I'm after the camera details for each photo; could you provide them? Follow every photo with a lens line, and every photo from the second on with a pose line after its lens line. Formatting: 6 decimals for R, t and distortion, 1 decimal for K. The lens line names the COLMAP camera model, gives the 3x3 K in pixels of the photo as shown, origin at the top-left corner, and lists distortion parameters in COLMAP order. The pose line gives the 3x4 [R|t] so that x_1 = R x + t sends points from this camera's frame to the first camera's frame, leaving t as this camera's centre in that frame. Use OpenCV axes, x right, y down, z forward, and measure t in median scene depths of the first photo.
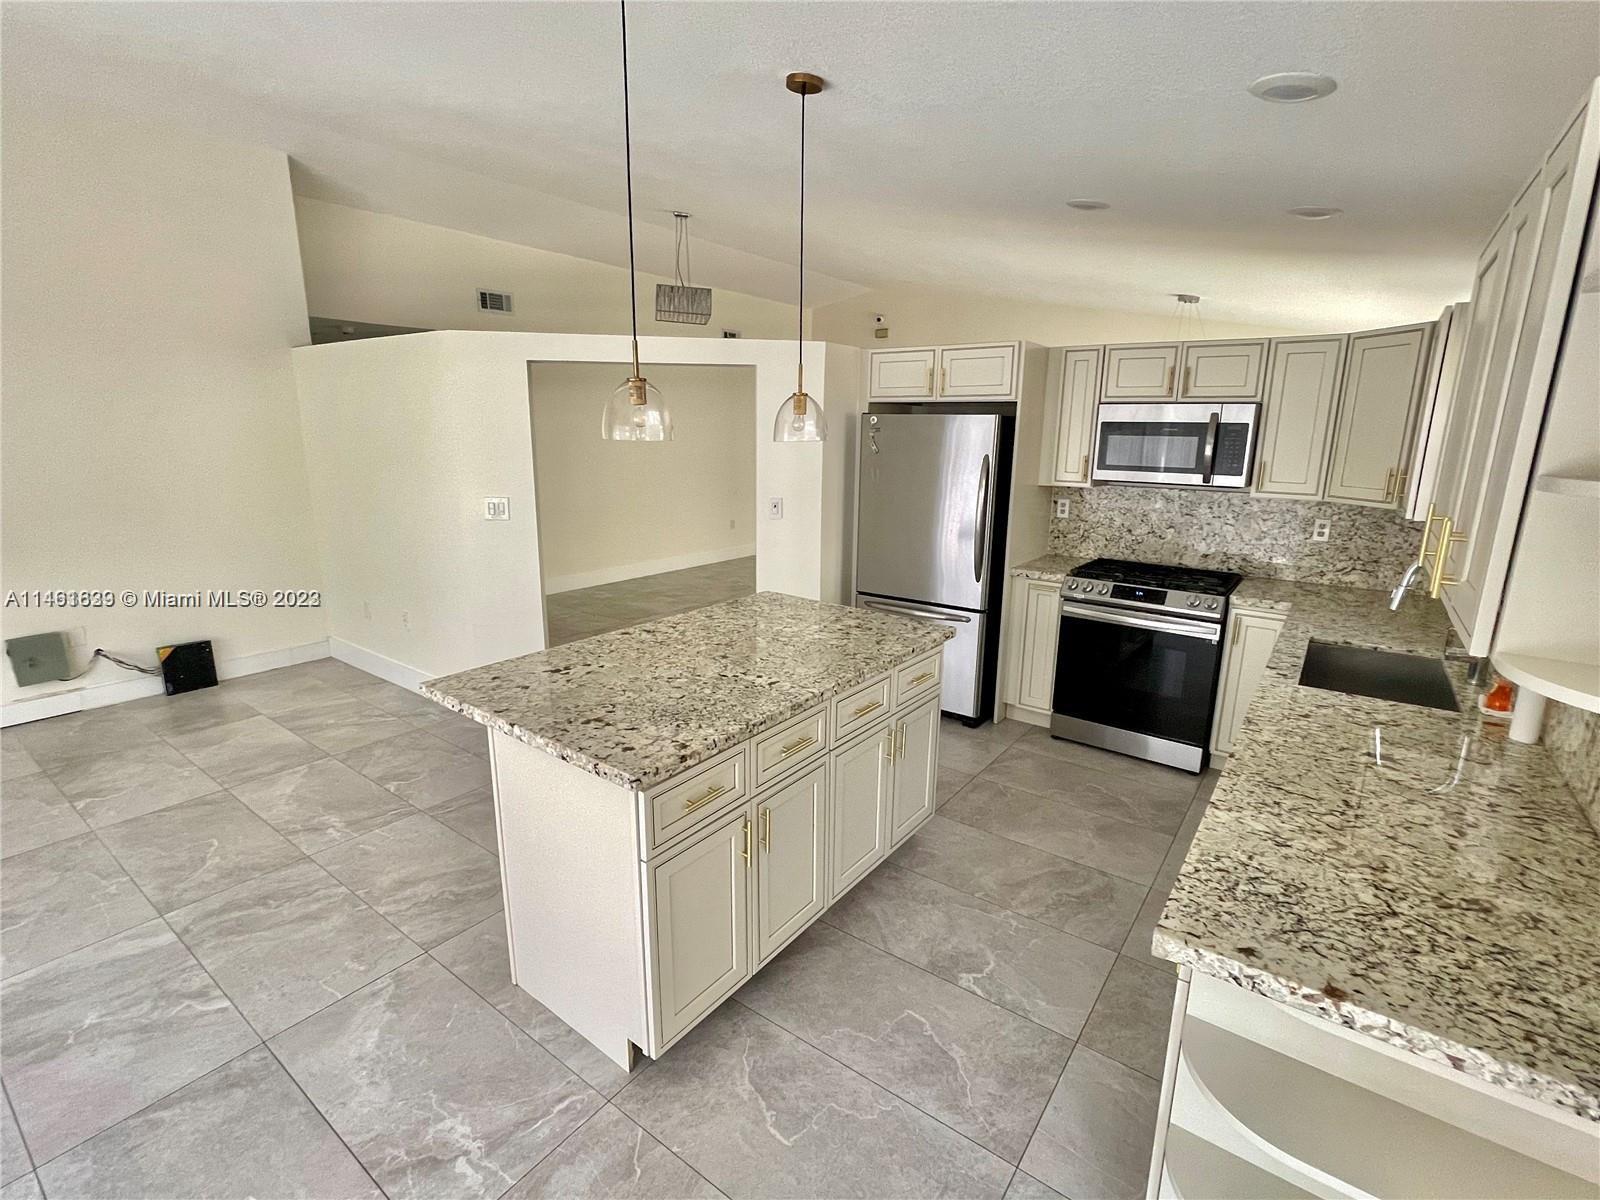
lens RADIAL K [[764.6, 0, 801.7], [0, 764.6, 595.5], [0, 0, 1]] dist [-0.001944, -0.001472]
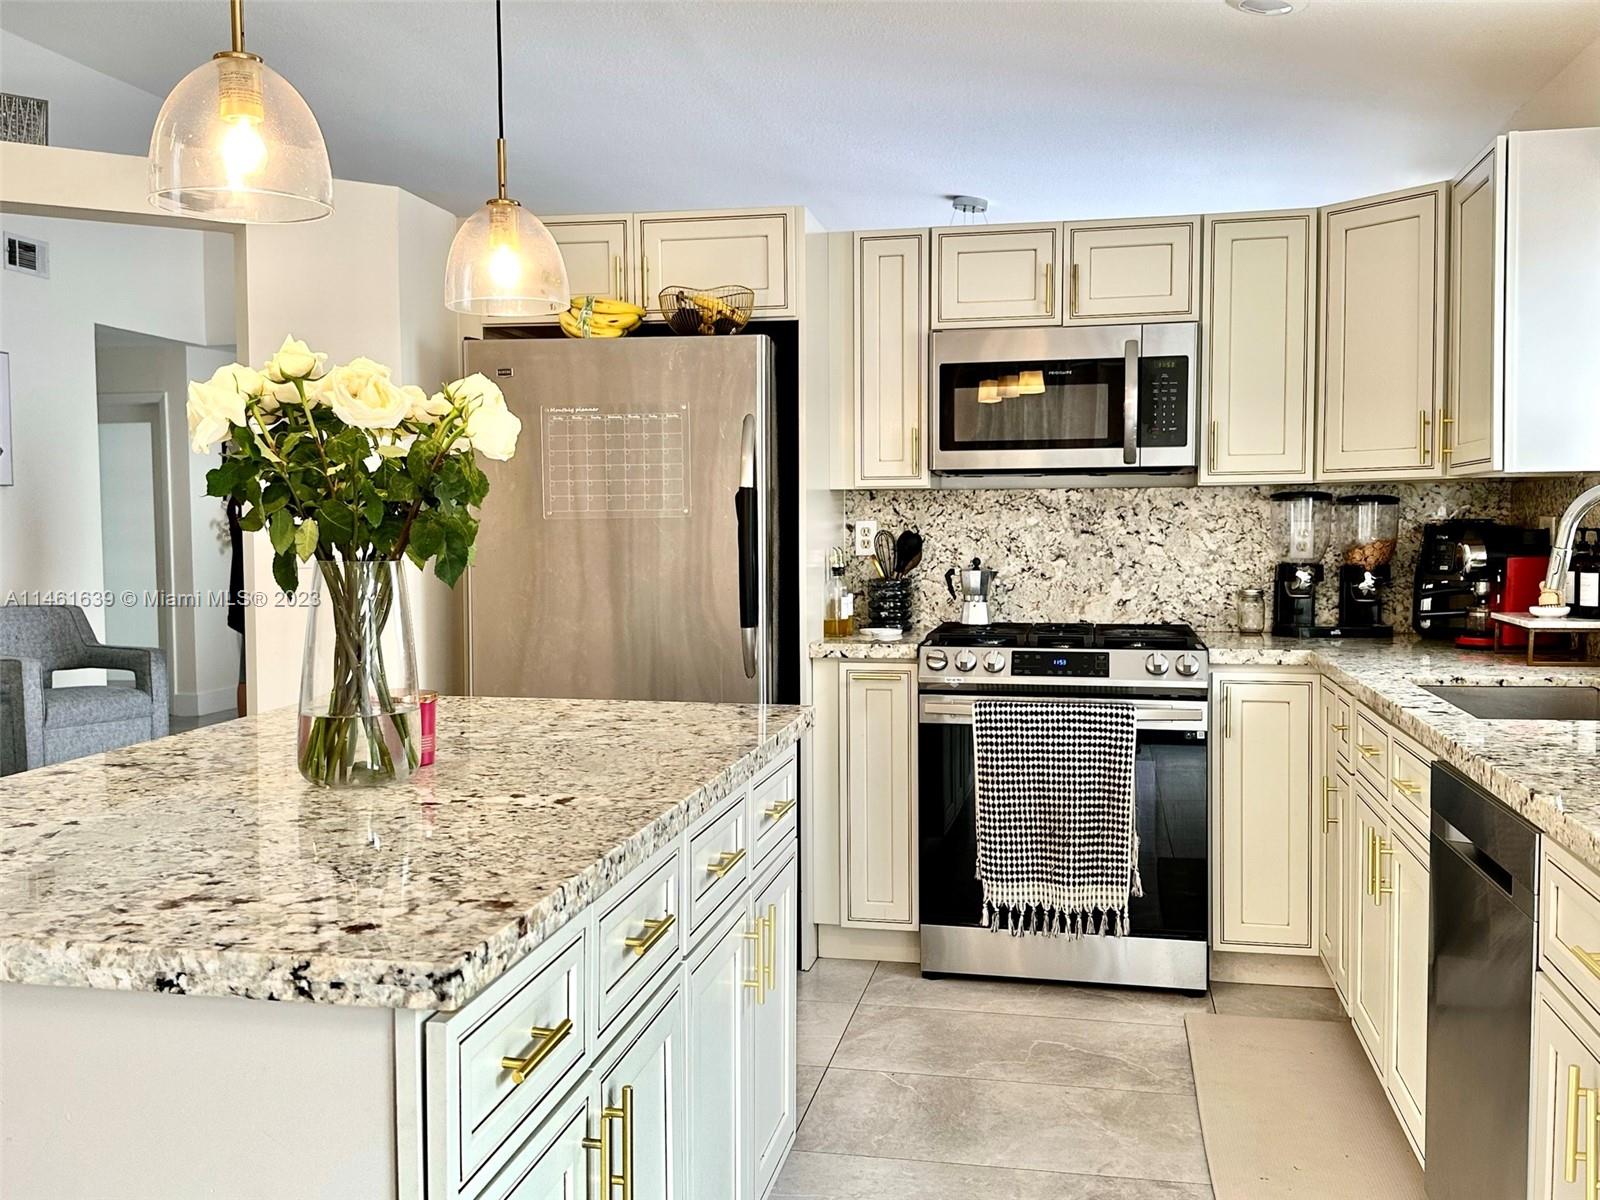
lens RADIAL K [[1506.3, 0, 789.4], [0, 1506.3, 591.8], [0, 0, 1]] dist [0.082486, 0.000000]
pose [[0.909666, -0.039770, 0.413432, -0.163324], [0.110786, 0.982575, -0.149243, 0.085231], [-0.400293, 0.181563, 0.898221, 0.116711]]
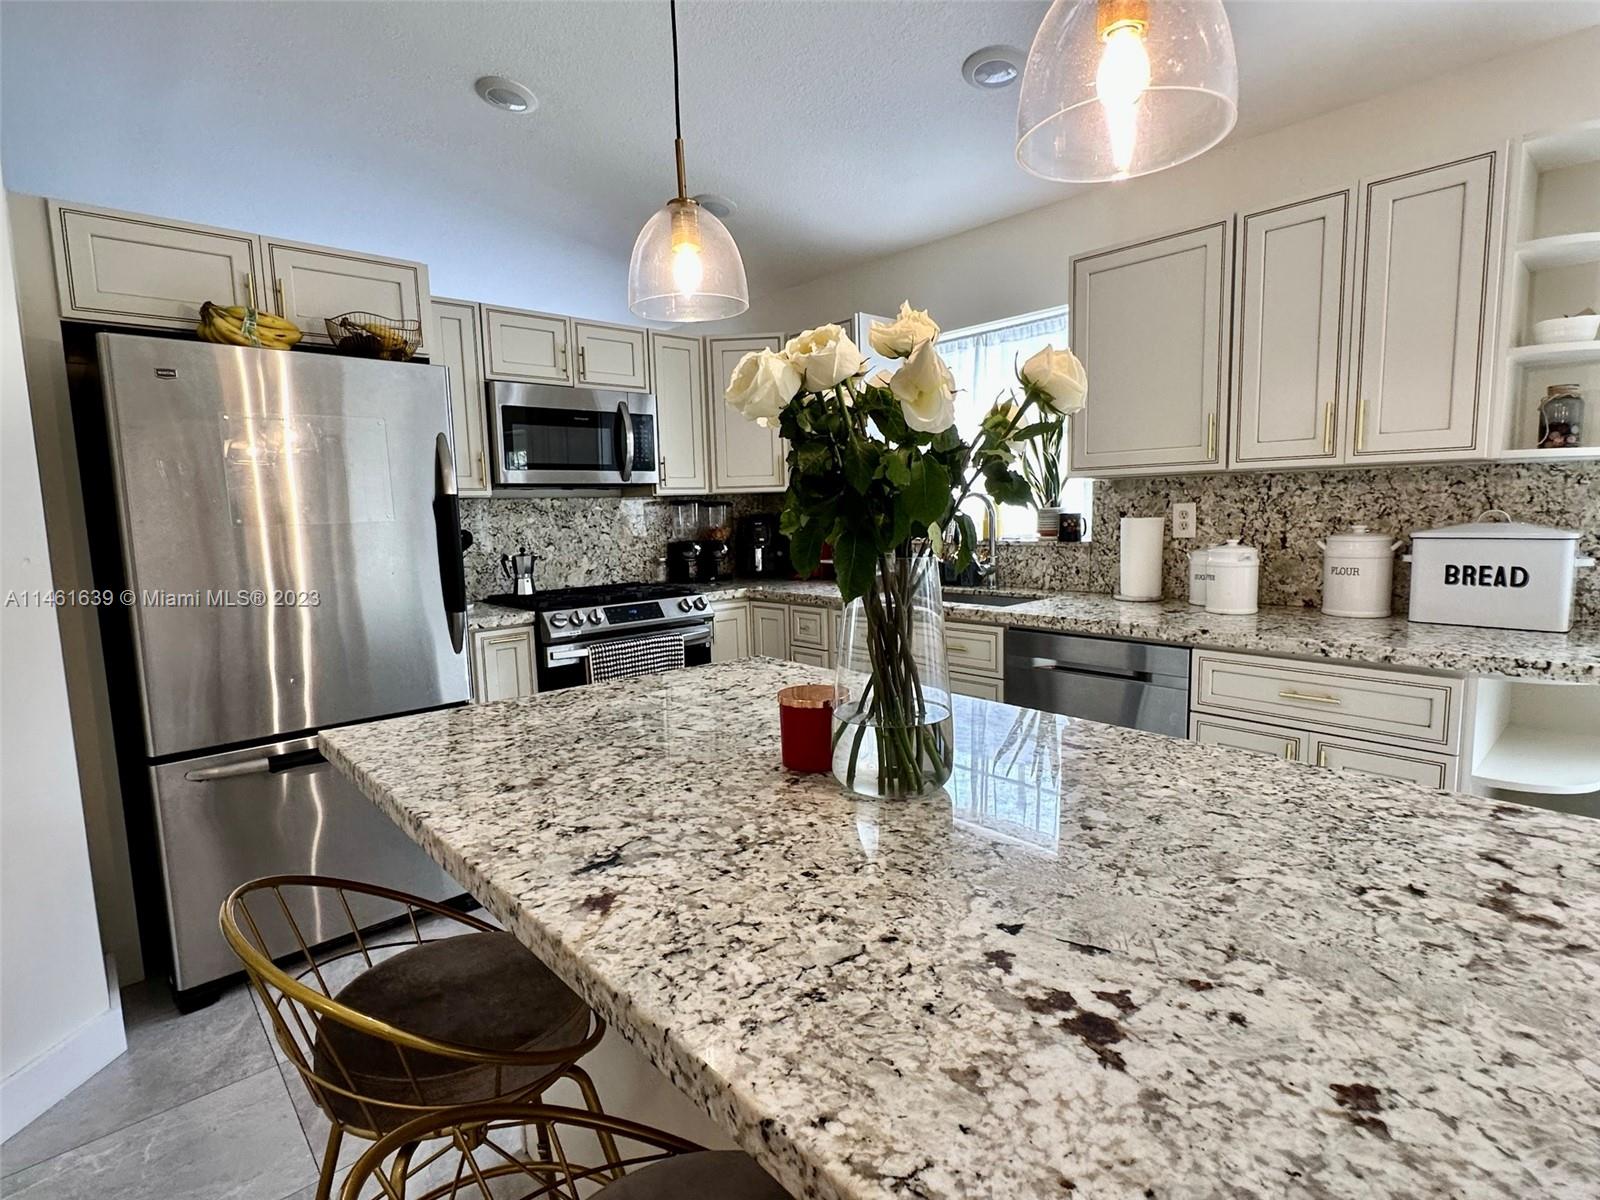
lens RADIAL K [[799.0, 0, 816.6], [0, 799.0, 592.9], [0, 0, 1]] dist [-0.015602, 0.010102]
pose [[0.180857, -0.125257, 0.975501, -0.344971], [0.248036, 0.965606, 0.078001, -0.039366], [-0.951719, 0.227852, 0.205704, 0.630717]]
